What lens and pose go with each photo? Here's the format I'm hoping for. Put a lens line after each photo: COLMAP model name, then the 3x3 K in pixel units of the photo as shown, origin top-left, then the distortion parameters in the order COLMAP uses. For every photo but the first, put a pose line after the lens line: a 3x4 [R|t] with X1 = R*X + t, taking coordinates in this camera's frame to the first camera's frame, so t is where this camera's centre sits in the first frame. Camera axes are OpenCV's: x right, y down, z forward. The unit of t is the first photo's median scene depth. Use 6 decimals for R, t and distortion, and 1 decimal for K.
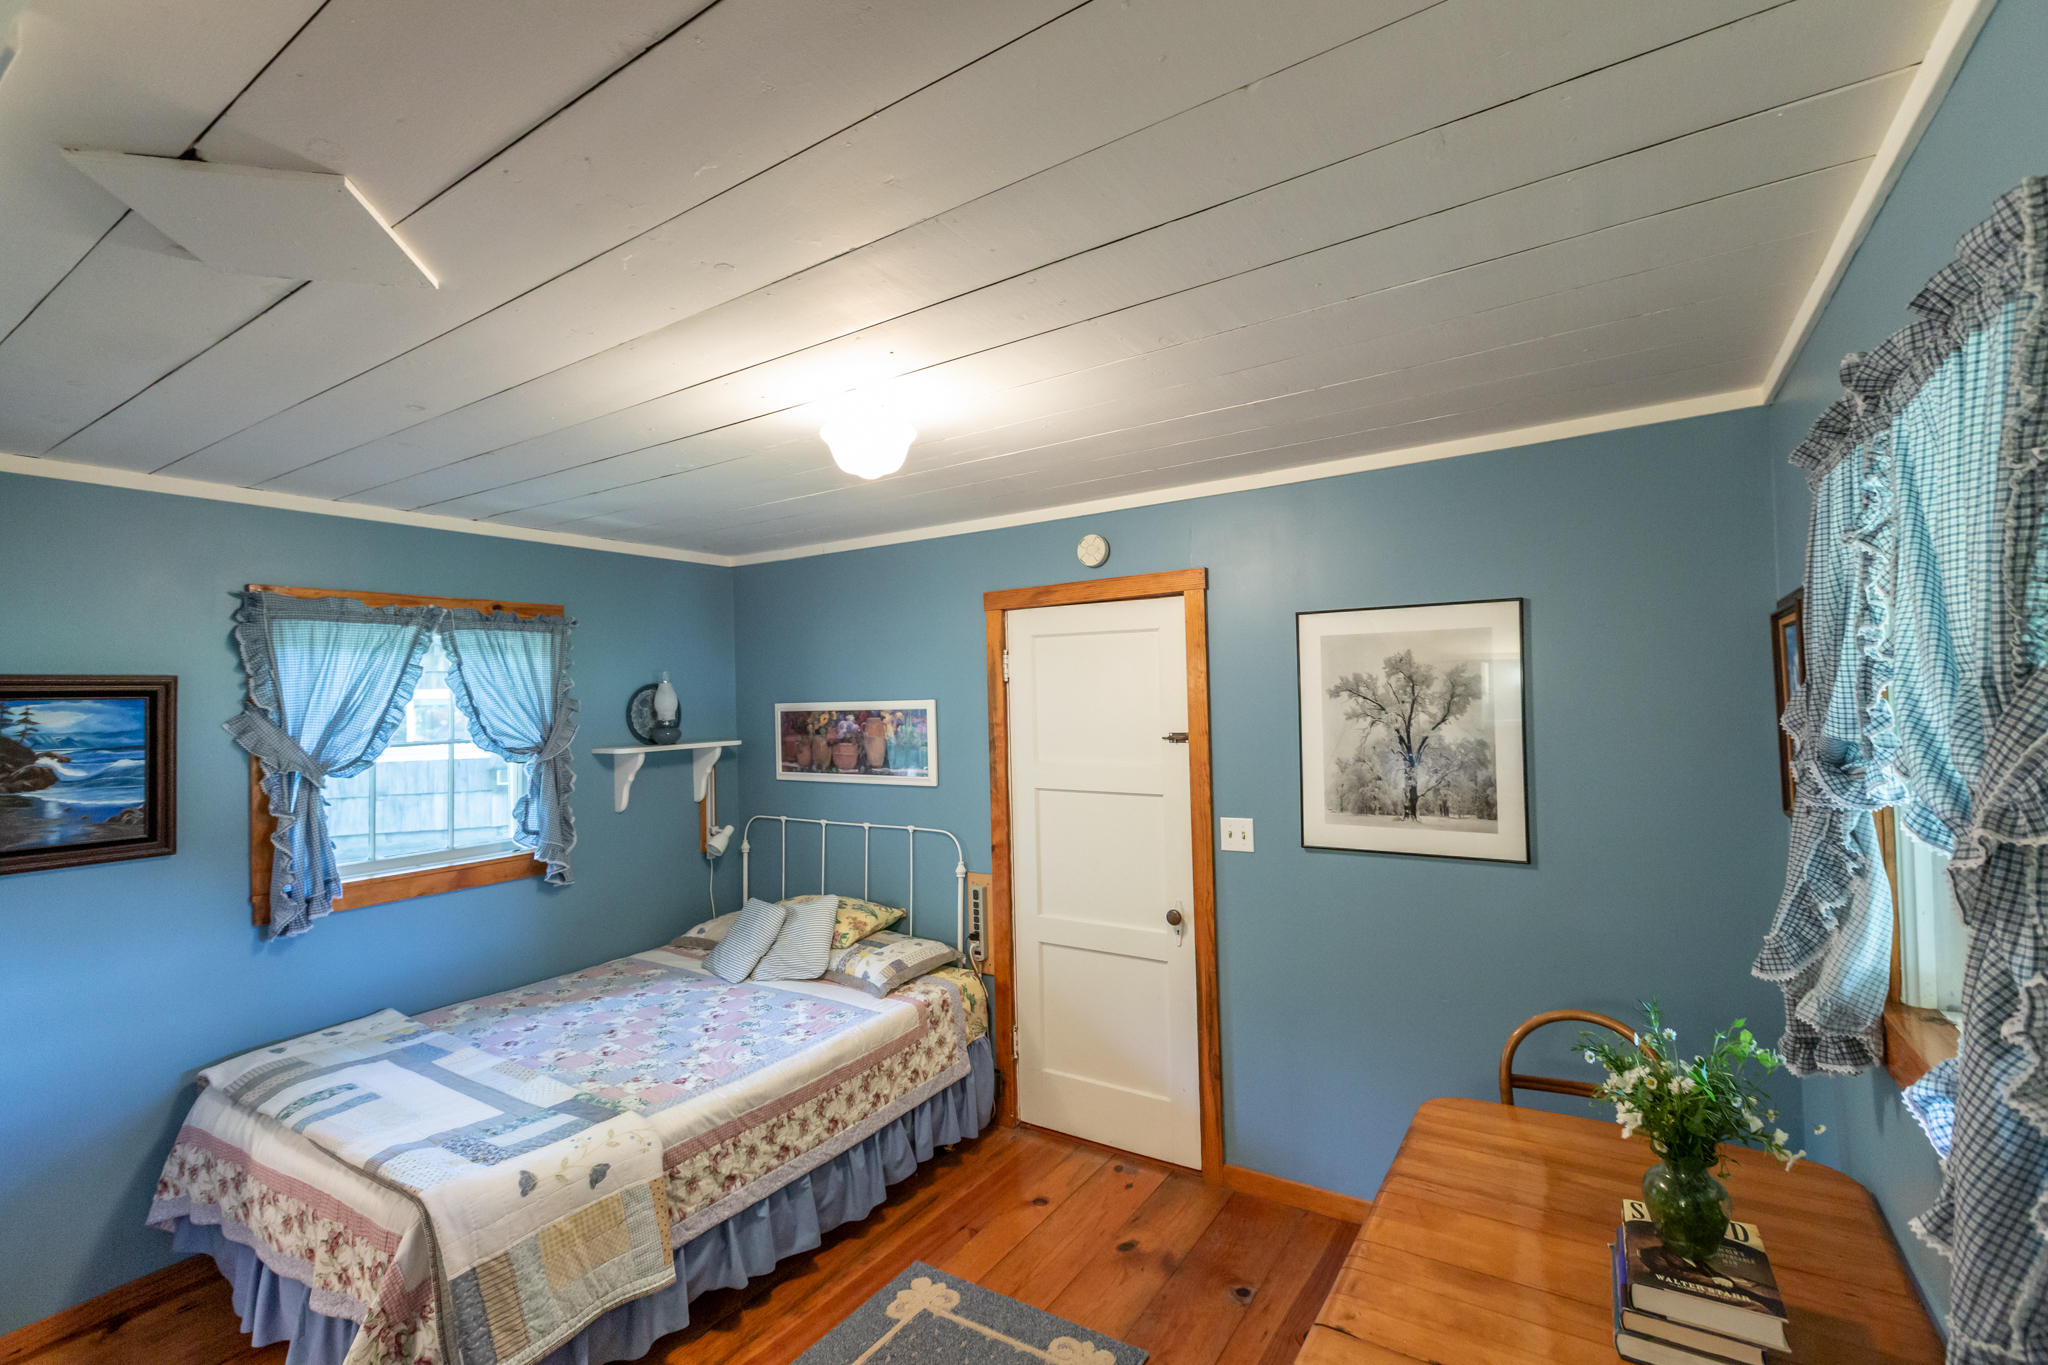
lens RADIAL K [[930.4, 0, 1021.2], [0, 930.4, 673.8], [0, 0, 1]] dist [0.000415, 0.000376]
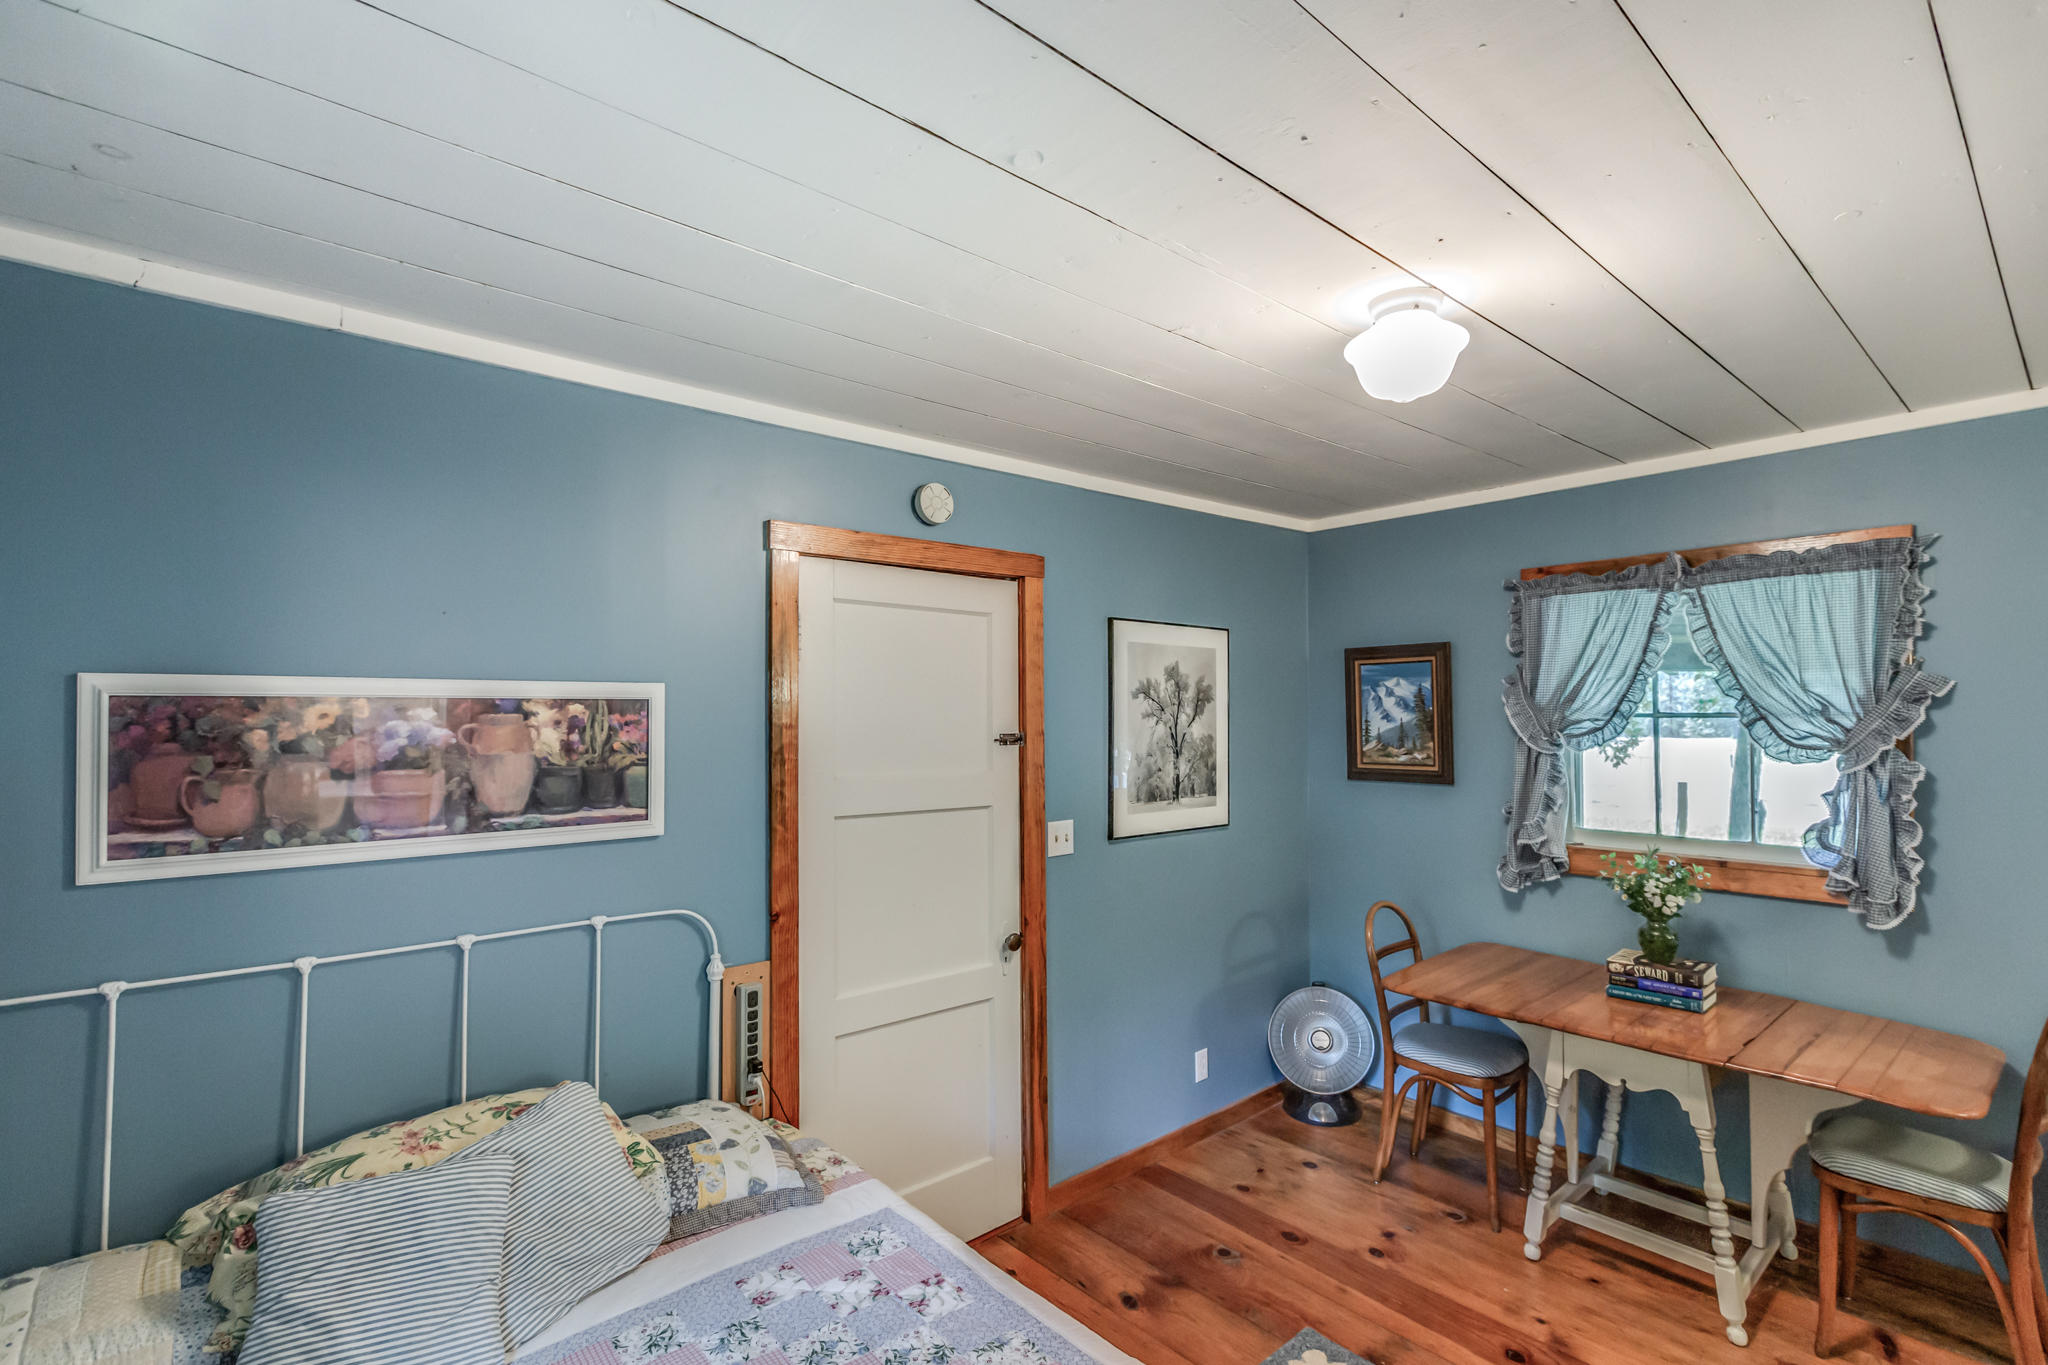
lens RADIAL K [[952.7, 0, 1014.1], [0, 952.7, 697.7], [0, 0, 1]] dist [-0.001519, -0.000652]
pose [[0.261500, 0.039172, 0.964408, -0.788164], [-0.029169, 0.999040, -0.032669, 0.065151], [-0.964763, -0.019588, 0.262392, 0.841648]]
